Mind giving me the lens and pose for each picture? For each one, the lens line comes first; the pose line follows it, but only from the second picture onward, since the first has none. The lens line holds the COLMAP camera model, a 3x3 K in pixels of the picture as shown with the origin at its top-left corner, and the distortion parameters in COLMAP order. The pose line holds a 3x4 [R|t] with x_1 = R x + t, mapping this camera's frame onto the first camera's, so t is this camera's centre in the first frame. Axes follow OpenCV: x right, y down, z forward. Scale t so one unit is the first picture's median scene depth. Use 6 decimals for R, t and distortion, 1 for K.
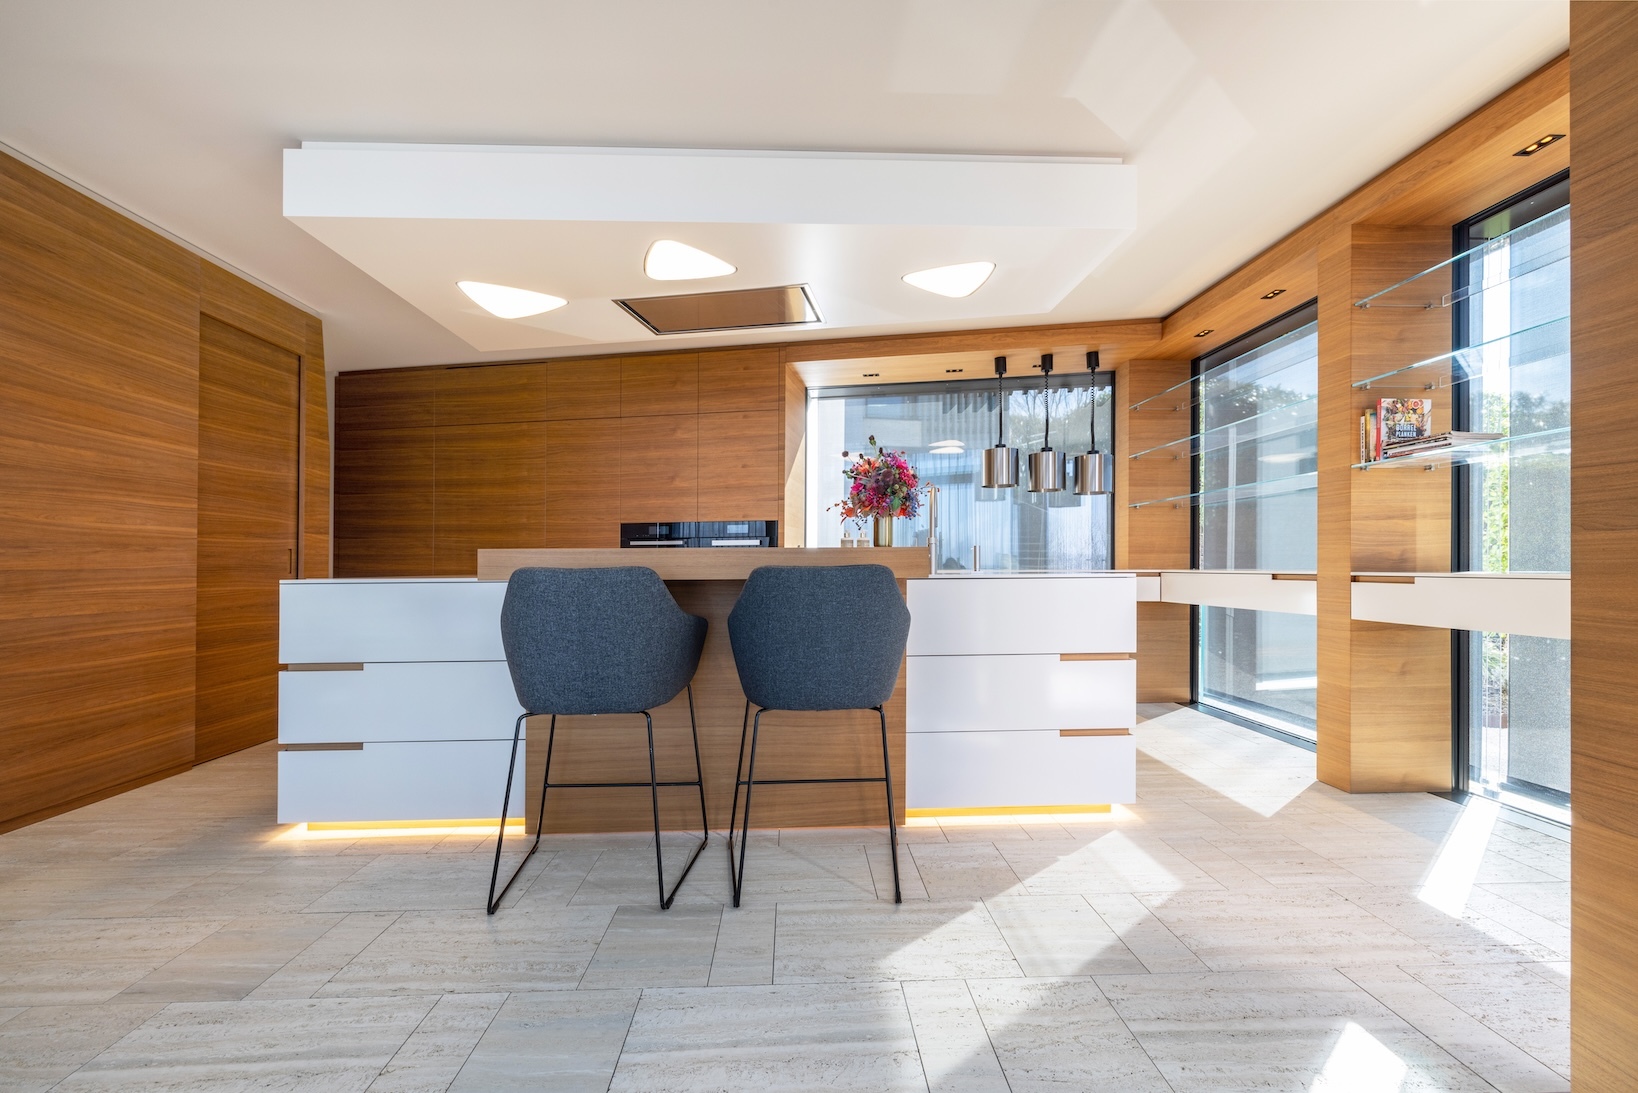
lens RADIAL K [[695.3, 0, 819.5], [0, 695.3, 563.8], [0, 0, 1]] dist [0.001395, 0.000364]
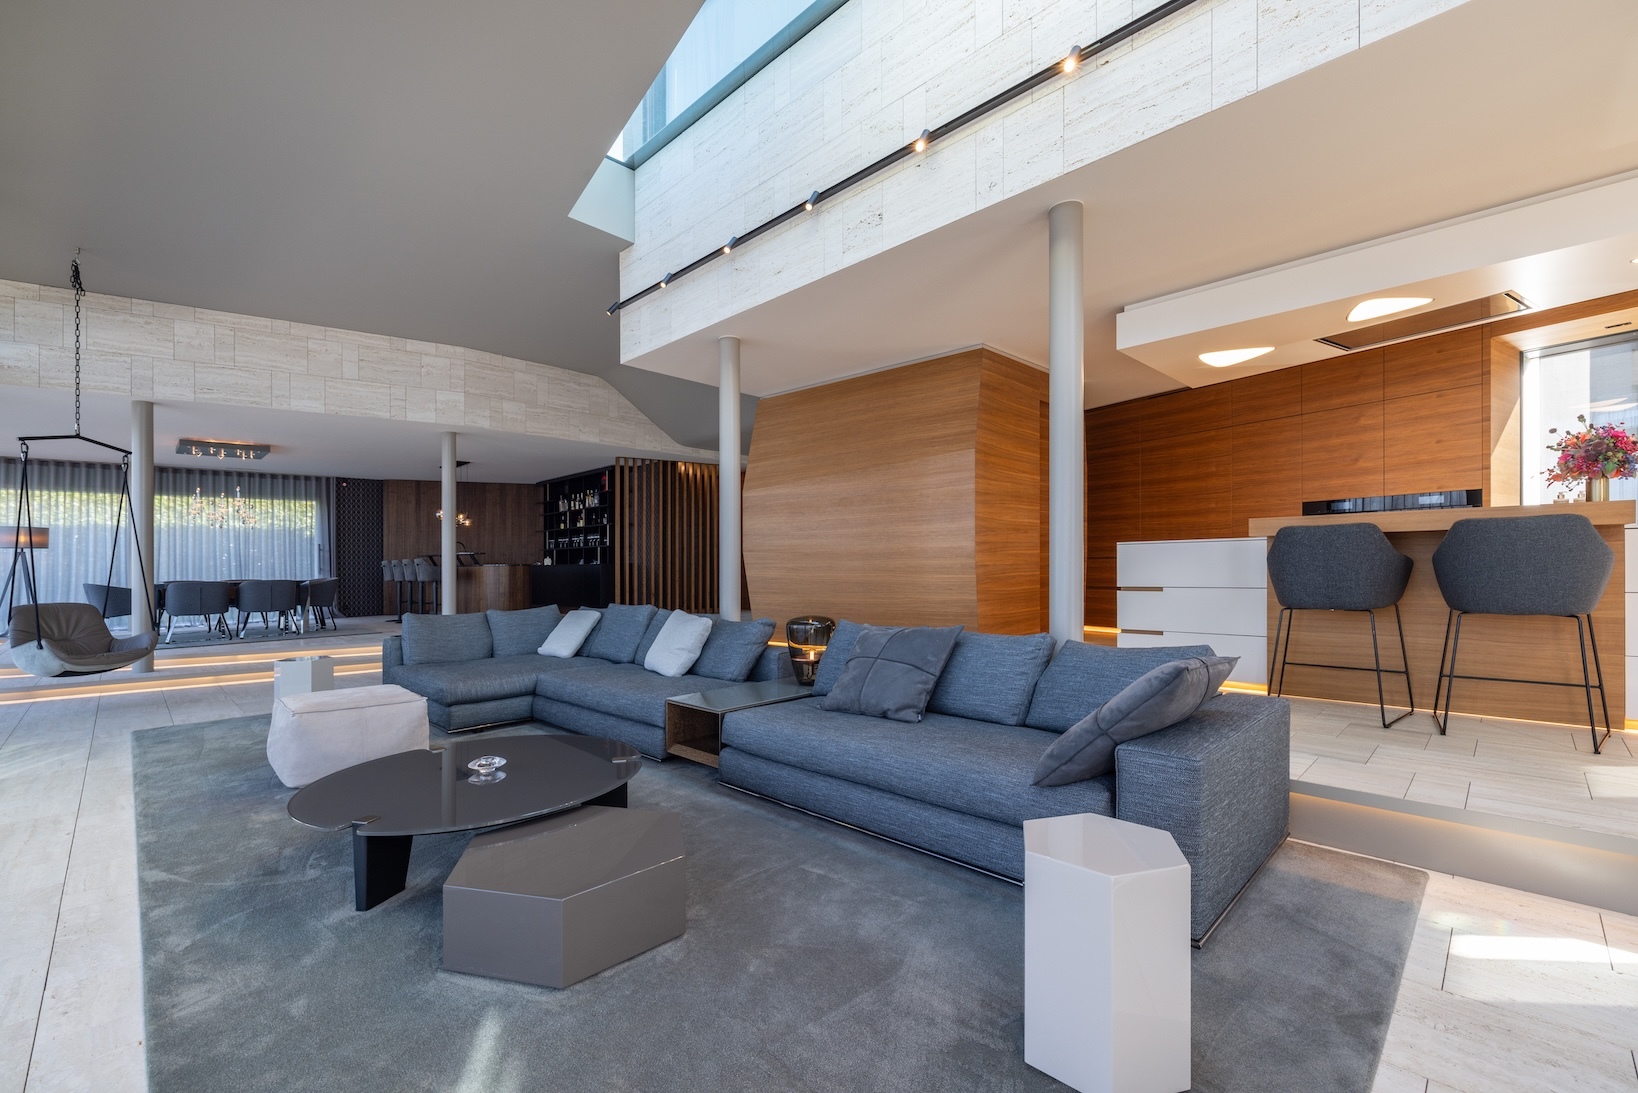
lens RADIAL K [[695.3, 0, 819.5], [0, 695.3, 563.8], [0, 0, 1]] dist [0.001395, 0.000364]
pose [[0.677487, -0.004551, -0.735520, 0.036322], [0.014561, 0.999868, 0.007226, 0.029249], [0.735390, -0.015605, 0.677464, -0.461302]]
